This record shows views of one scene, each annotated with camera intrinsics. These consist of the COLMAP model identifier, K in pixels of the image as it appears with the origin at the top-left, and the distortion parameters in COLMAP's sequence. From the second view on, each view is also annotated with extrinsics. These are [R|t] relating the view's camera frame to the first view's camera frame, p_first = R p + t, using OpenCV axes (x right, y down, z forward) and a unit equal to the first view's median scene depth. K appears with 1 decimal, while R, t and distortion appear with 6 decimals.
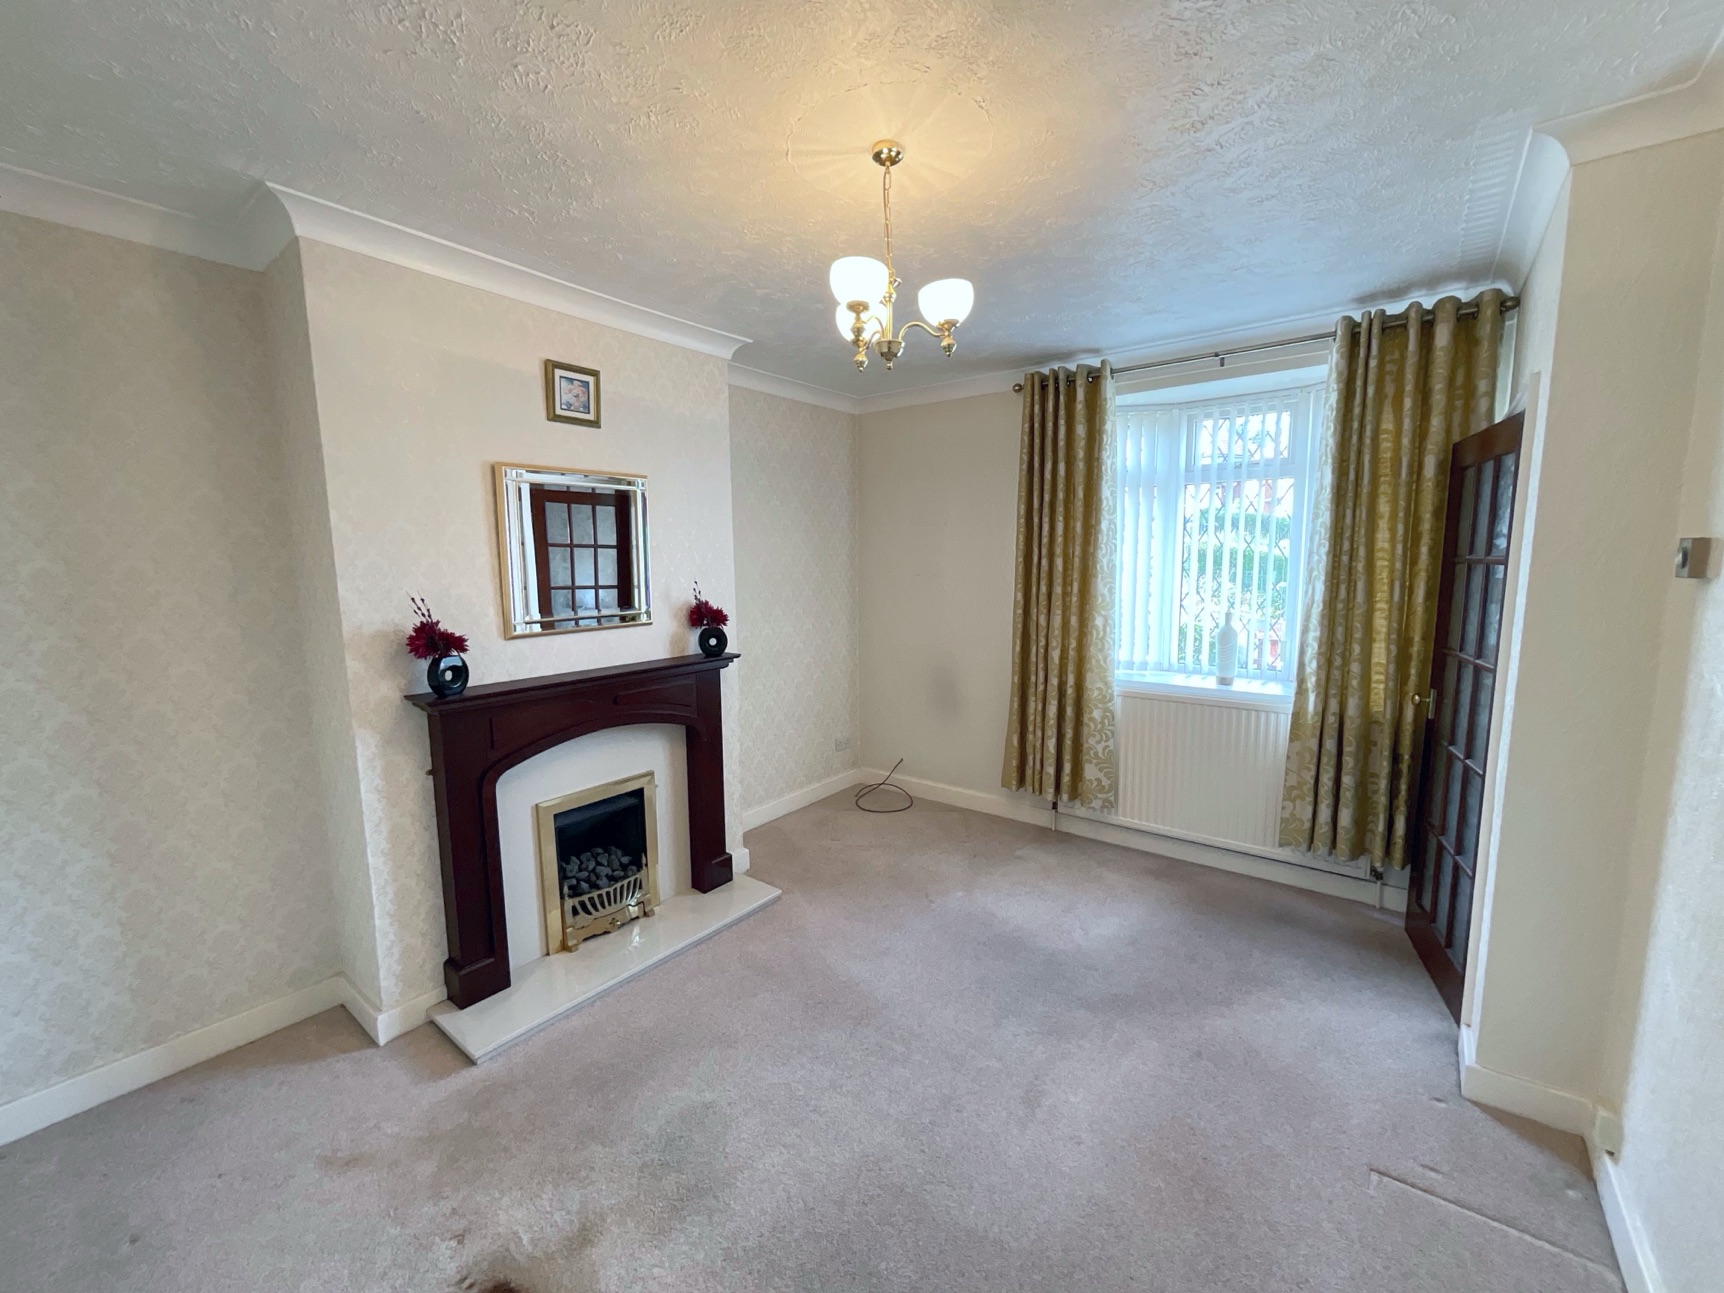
lens RADIAL K [[697.8, 0, 858.0], [0, 697.8, 641.9], [0, 0, 1]] dist [-0.005762, 0.002068]
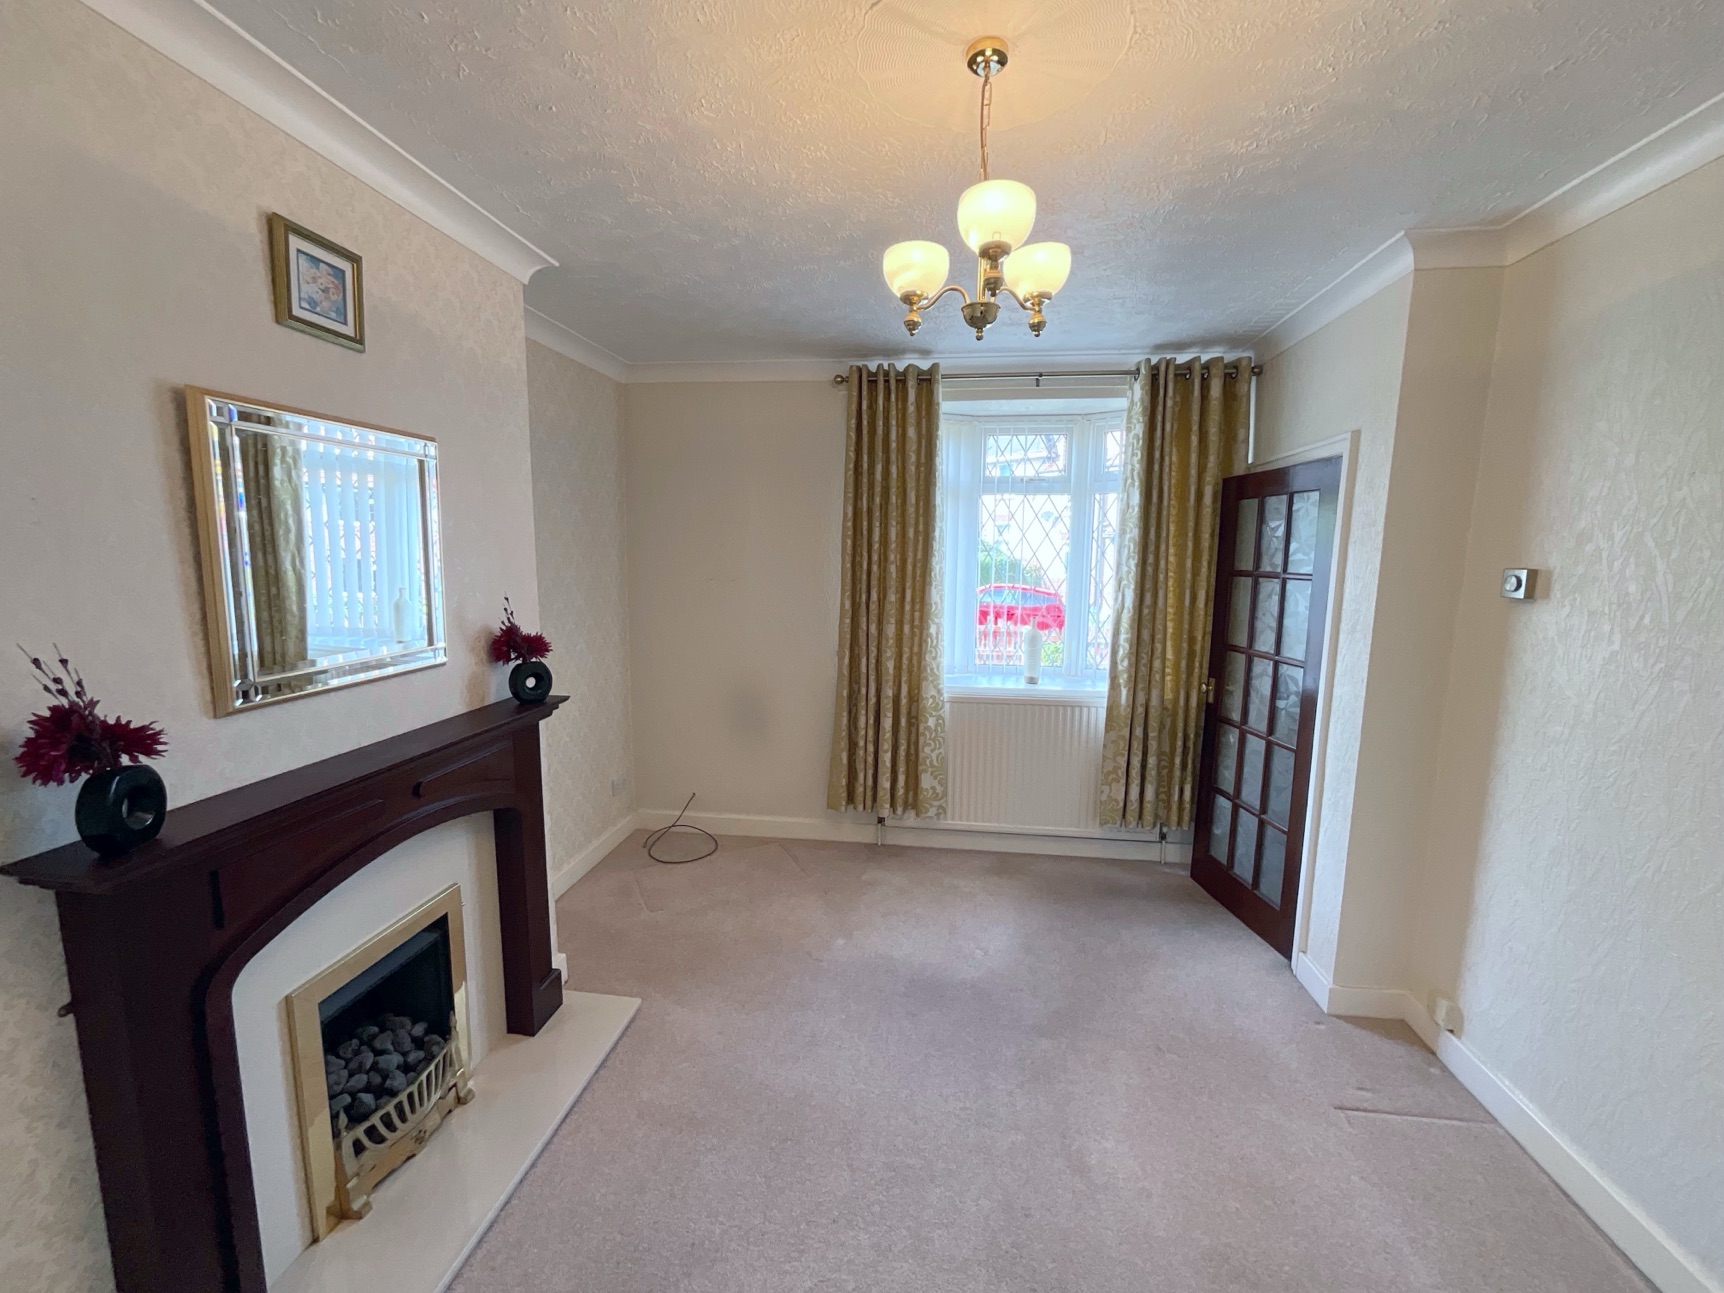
lens RADIAL K [[697.8, 0, 861.4], [0, 697.8, 642.4], [0, 0, 1]] dist [-0.005762, 0.002068]
pose [[0.862006, -0.047332, 0.504684, -0.286312], [0.042111, 0.998876, 0.021755, -0.043438], [-0.505146, 0.002500, 0.863030, 0.233156]]
